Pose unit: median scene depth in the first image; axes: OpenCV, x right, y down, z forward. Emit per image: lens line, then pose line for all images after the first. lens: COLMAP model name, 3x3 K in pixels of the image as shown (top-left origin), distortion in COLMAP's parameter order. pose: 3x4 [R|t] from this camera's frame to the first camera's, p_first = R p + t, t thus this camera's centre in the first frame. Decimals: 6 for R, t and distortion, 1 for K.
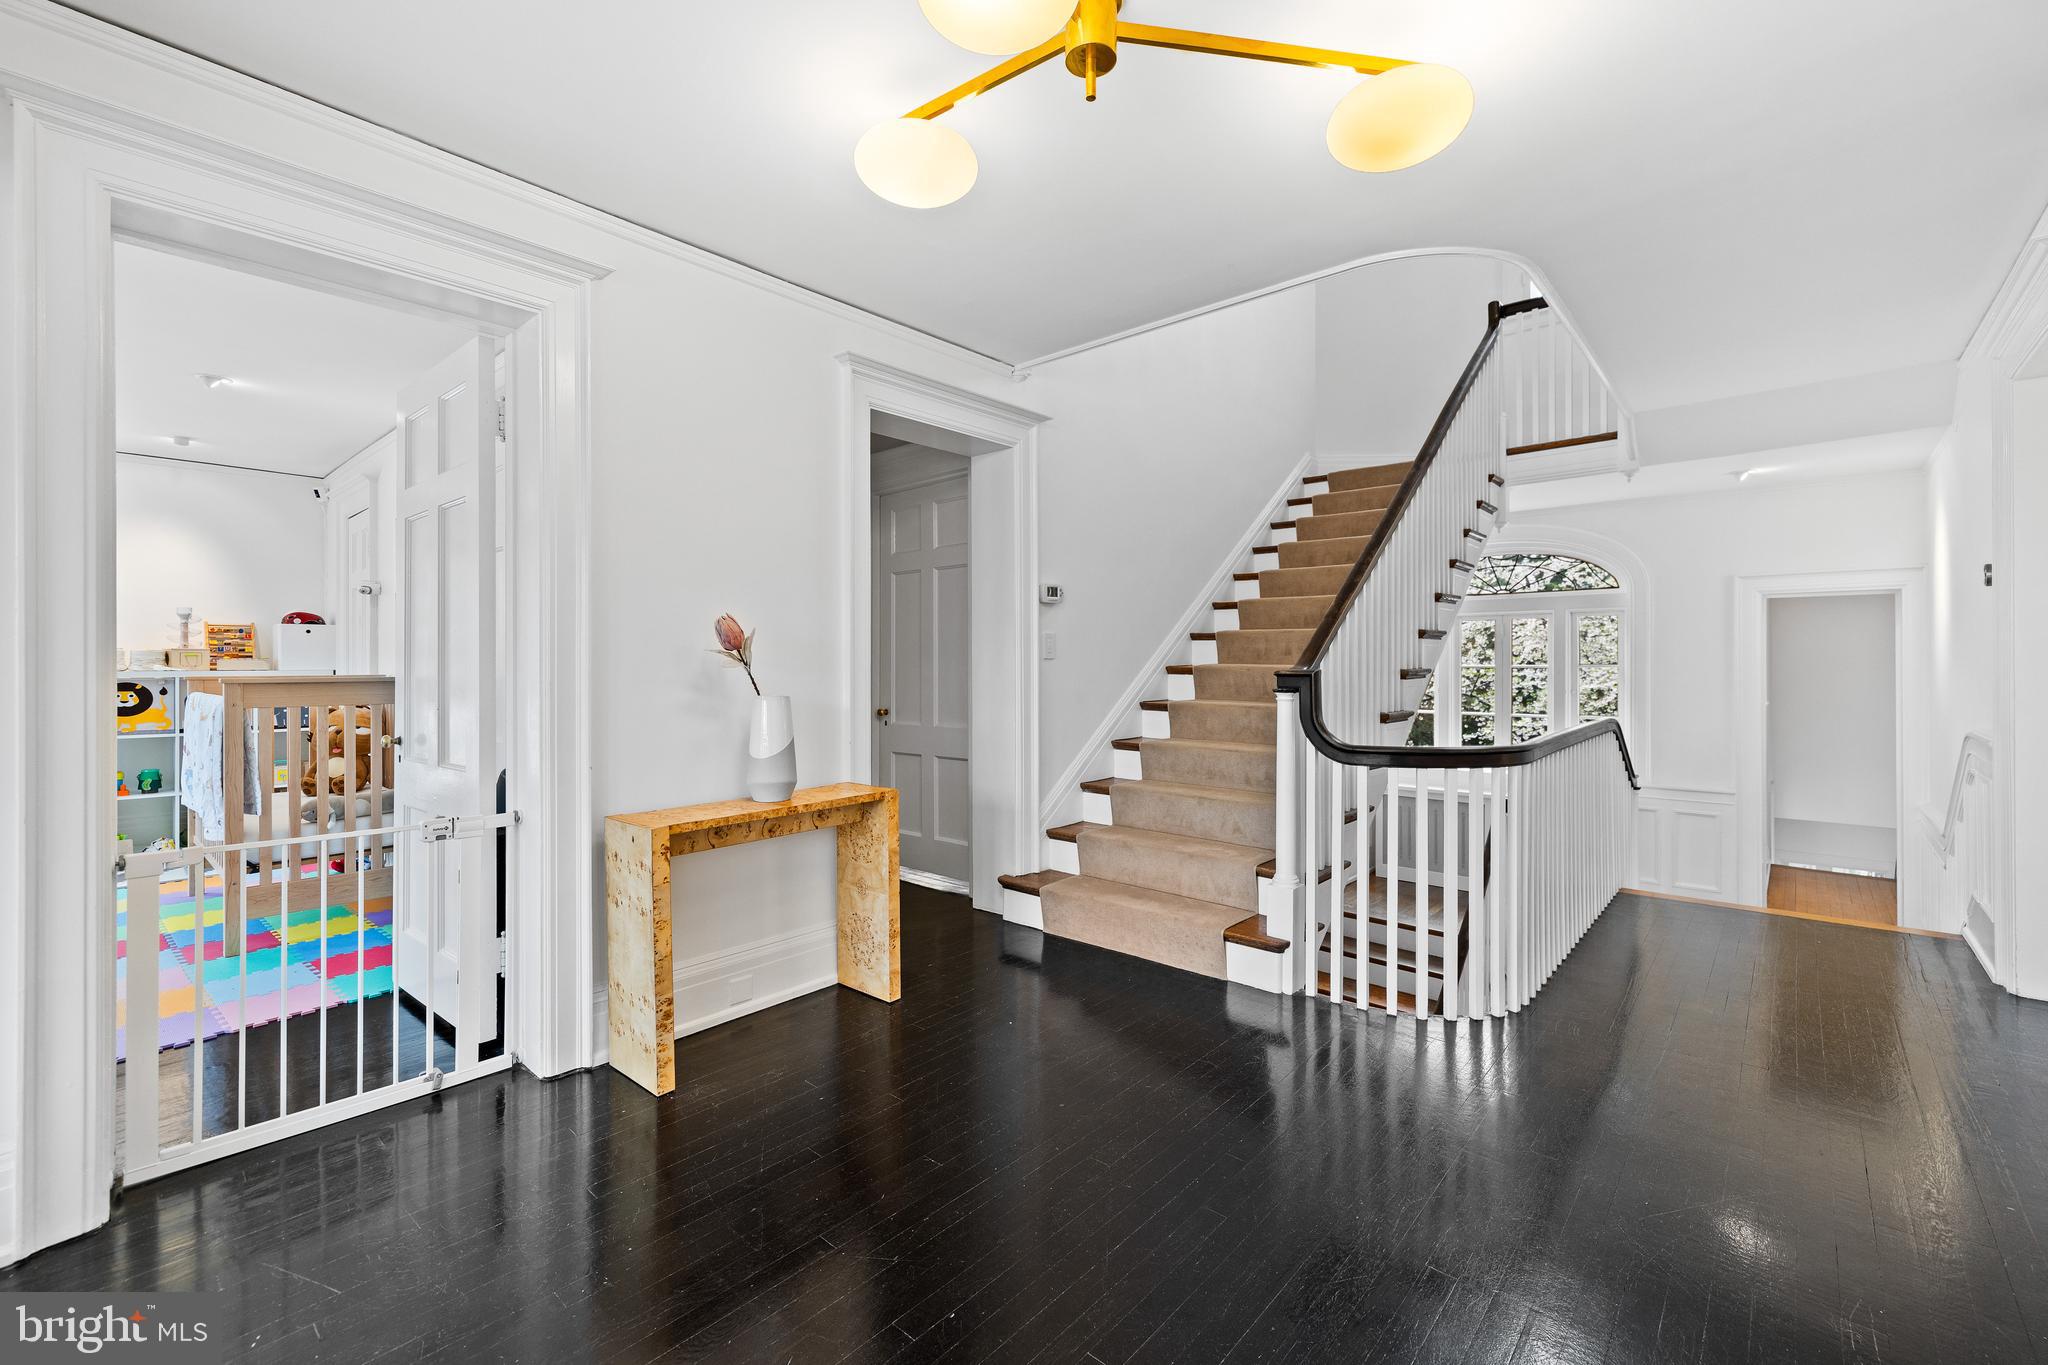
lens RADIAL K [[874.5, 0, 1017.4], [0, 874.5, 667.7], [0, 0, 1]] dist [0.000301, 0.000009]
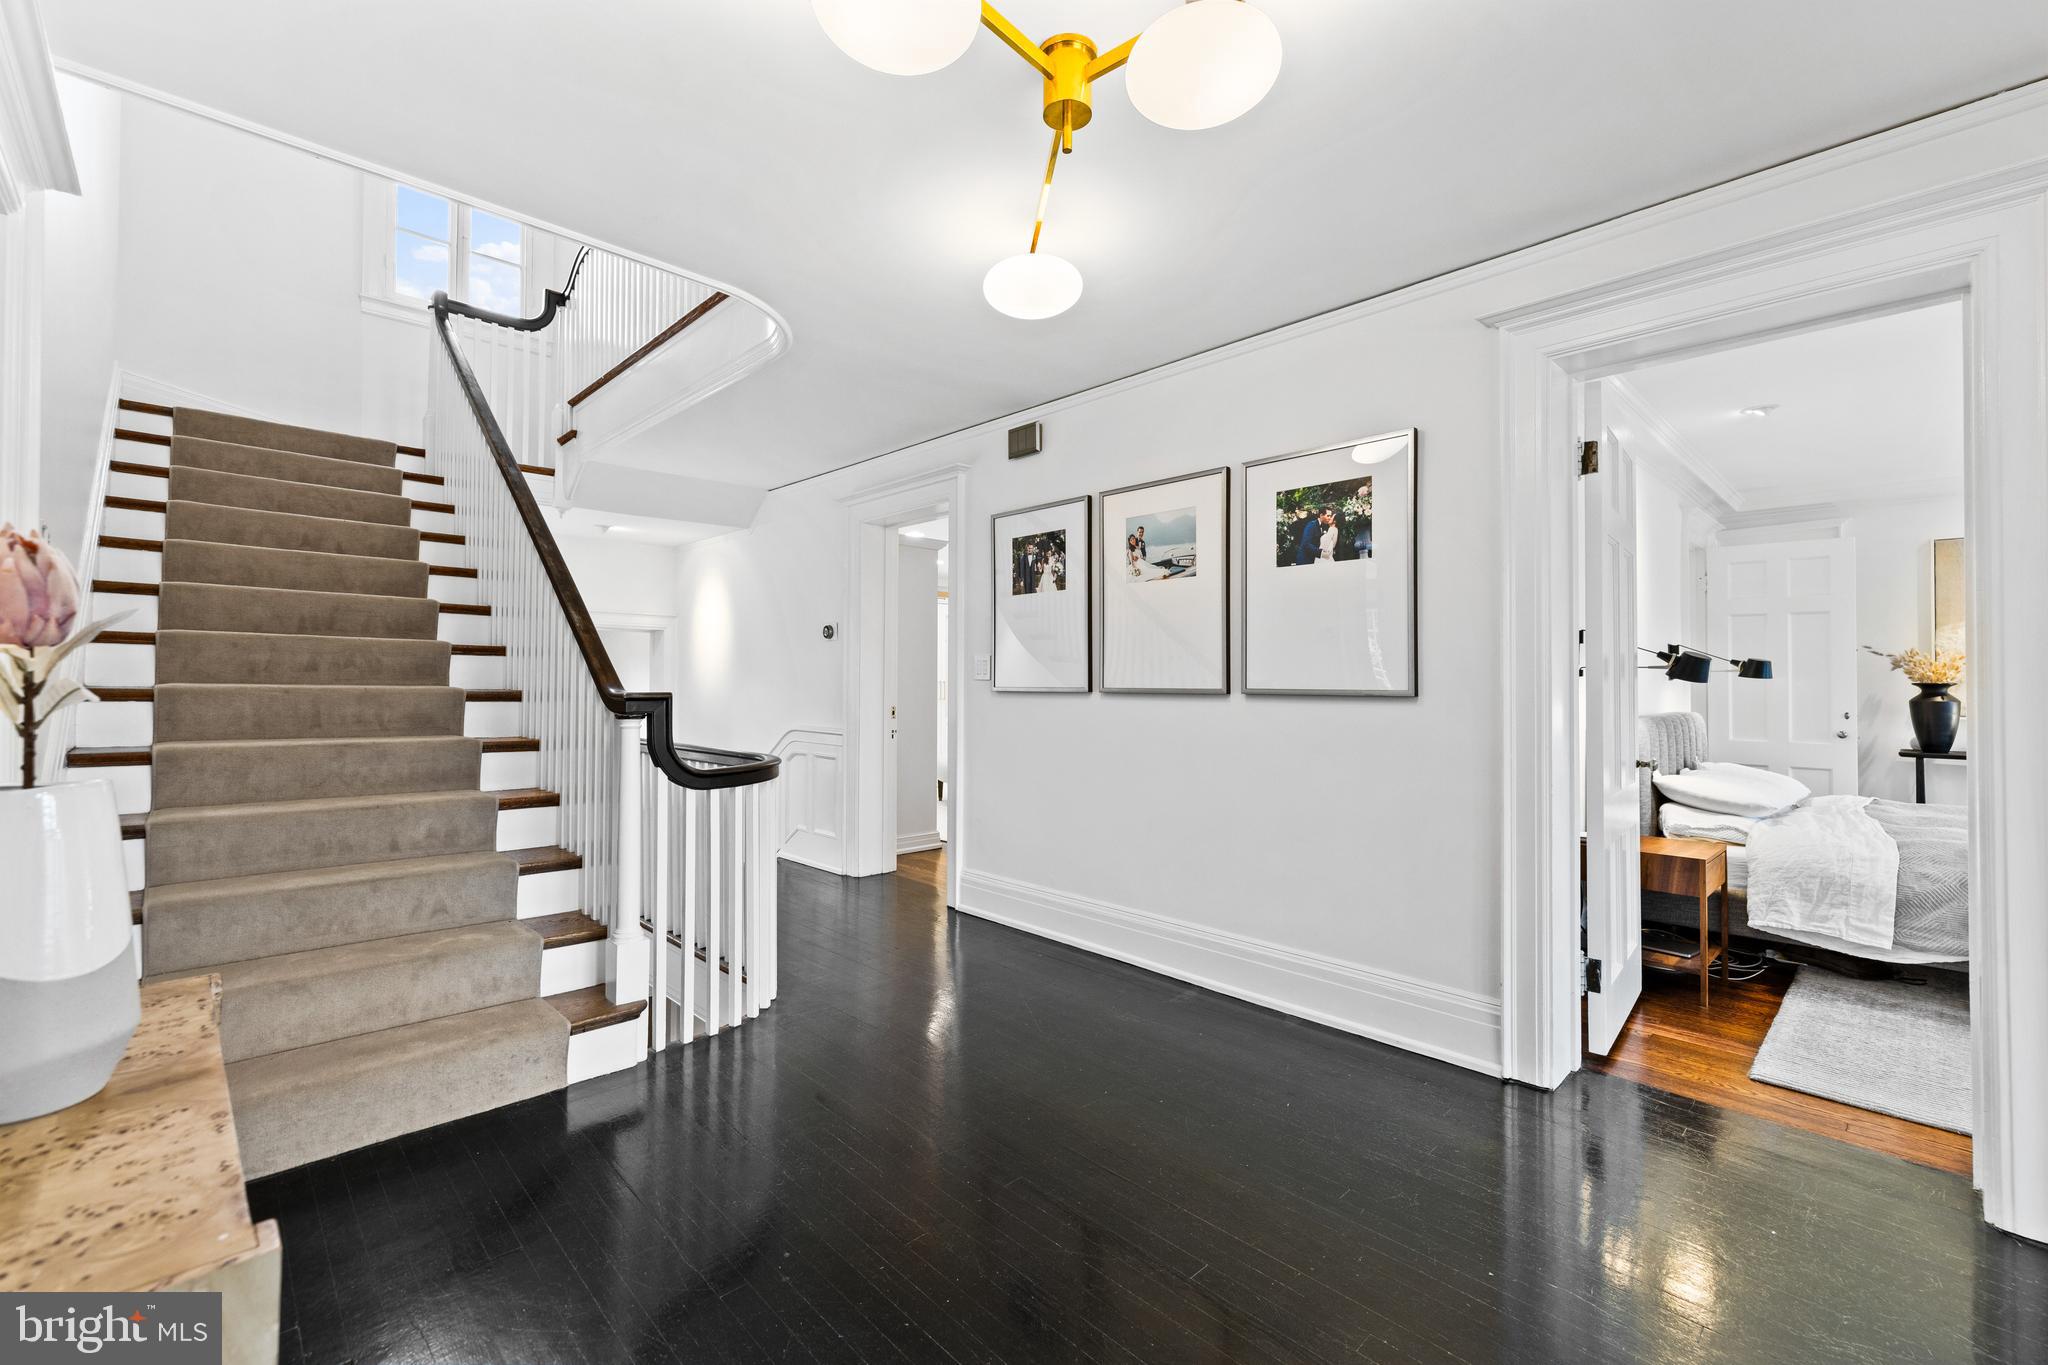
lens RADIAL K [[858.6, 0, 1023.4], [0, 858.6, 673.7], [0, 0, 1]] dist [0.000056, 0.000021]
pose [[0.072154, 0.013596, 0.997301, -0.513129], [-0.001589, 0.999907, -0.013517, -0.006174], [-0.997392, -0.000609, 0.072169, 0.534622]]
